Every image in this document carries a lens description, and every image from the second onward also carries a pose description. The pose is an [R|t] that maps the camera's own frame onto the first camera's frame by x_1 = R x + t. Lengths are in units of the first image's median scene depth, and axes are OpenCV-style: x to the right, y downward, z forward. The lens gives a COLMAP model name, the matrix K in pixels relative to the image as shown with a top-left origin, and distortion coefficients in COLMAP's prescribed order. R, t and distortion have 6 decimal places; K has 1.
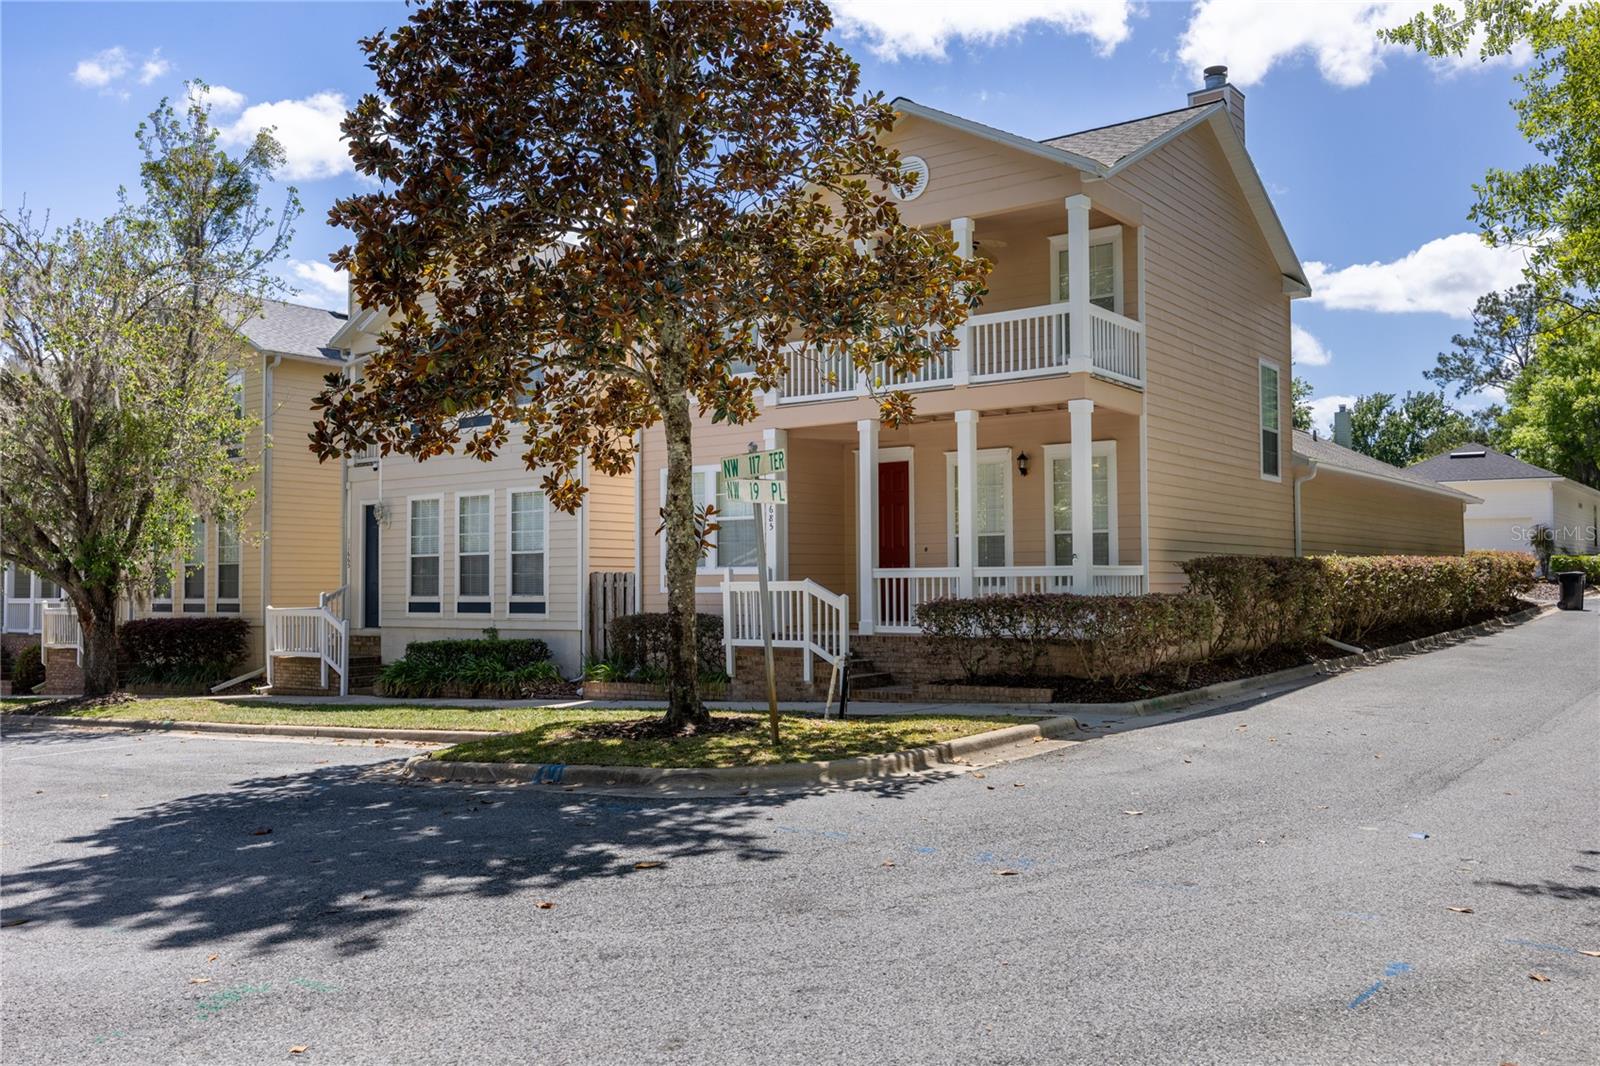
lens RADIAL K [[1349.5, 0, 800.0], [0, 1349.5, 533.0], [0, 0, 1]] dist [-0.008735, 0.005570]
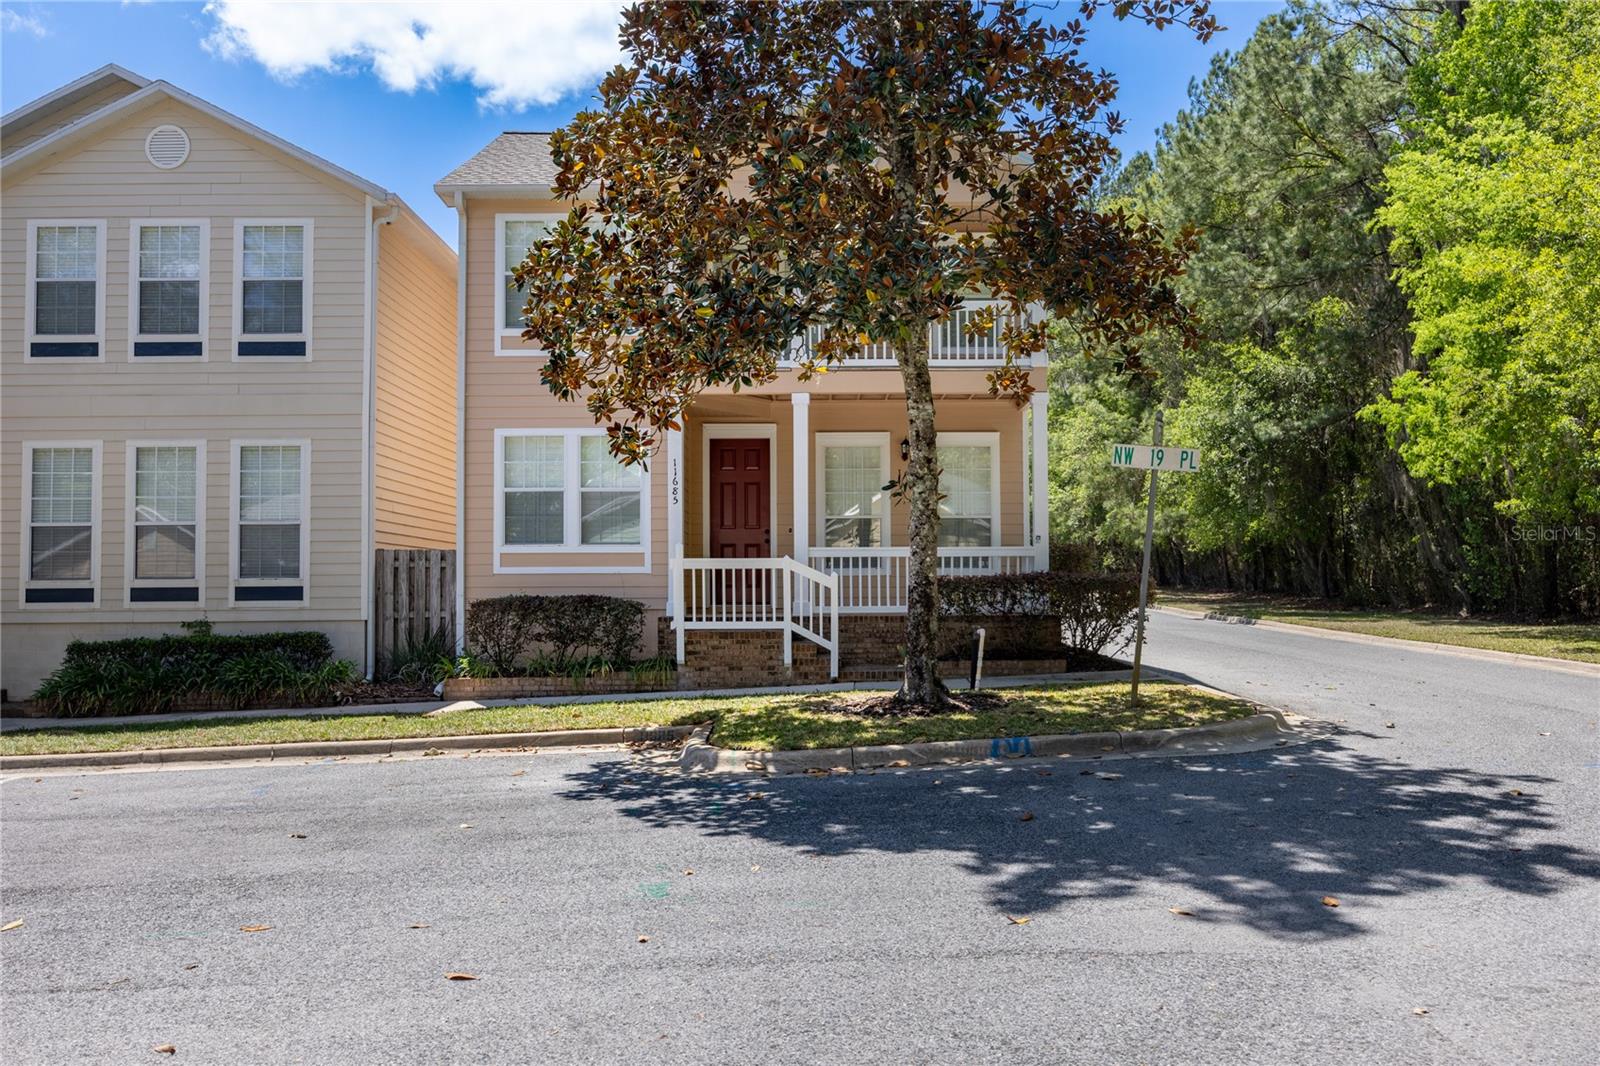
lens RADIAL K [[1404.3, 0, 800.0], [0, 1404.3, 533.0], [0, 0, 1]] dist [0.040932, -0.000102]
pose [[0.799392, 0.028472, 0.600134, -0.451235], [-0.024313, 0.999591, -0.015037, 0.025471], [-0.600317, -0.002570, 0.799758, 0.161185]]
